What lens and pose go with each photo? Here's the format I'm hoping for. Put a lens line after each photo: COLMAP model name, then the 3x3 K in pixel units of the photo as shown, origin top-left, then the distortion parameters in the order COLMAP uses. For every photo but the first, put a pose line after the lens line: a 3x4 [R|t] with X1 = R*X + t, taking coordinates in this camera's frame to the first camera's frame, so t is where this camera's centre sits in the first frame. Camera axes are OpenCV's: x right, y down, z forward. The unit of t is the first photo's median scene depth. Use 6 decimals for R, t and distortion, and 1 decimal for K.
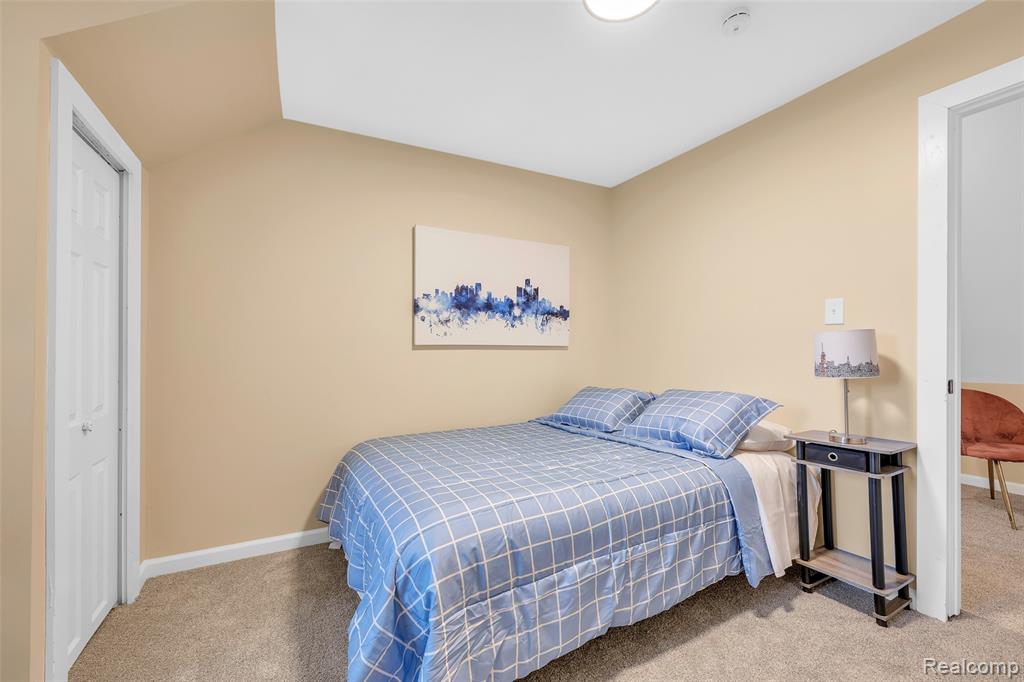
lens RADIAL K [[416.6, 0, 512.7], [0, 416.6, 340.6], [0, 0, 1]] dist [-0.002727, -0.000229]
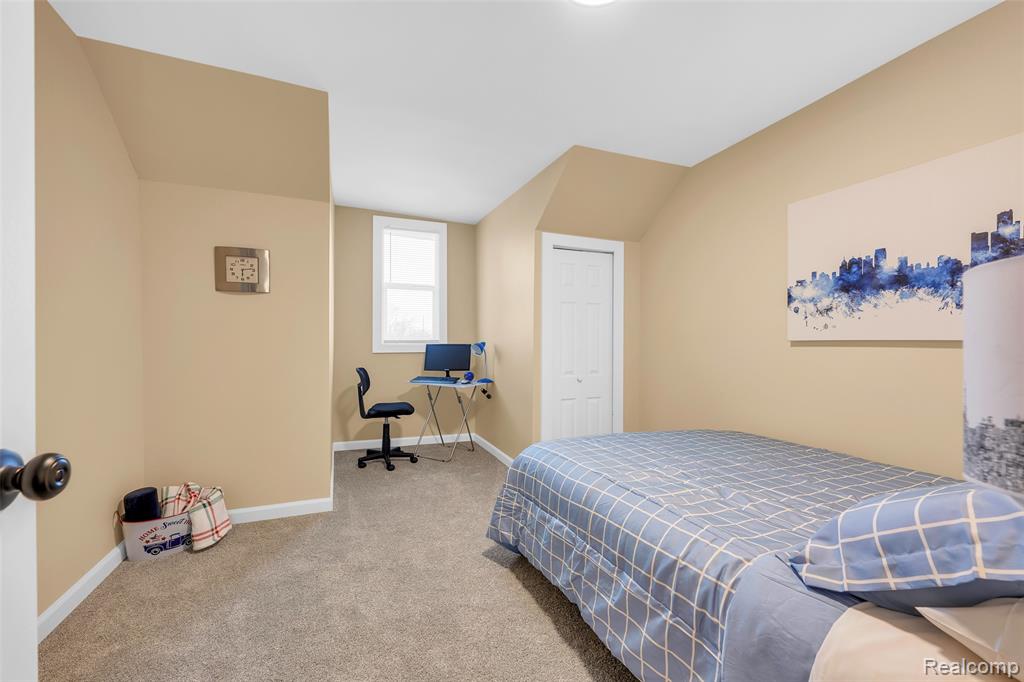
lens RADIAL K [[416.6, 0, 510.5], [0, 416.6, 344.1], [0, 0, 1]] dist [-0.002727, -0.000229]
pose [[-0.113663, 0.003264, -0.993514, 0.679622], [0.014153, 0.999898, 0.001666, 0.007565], [0.993419, -0.013872, -0.113697, 0.493974]]
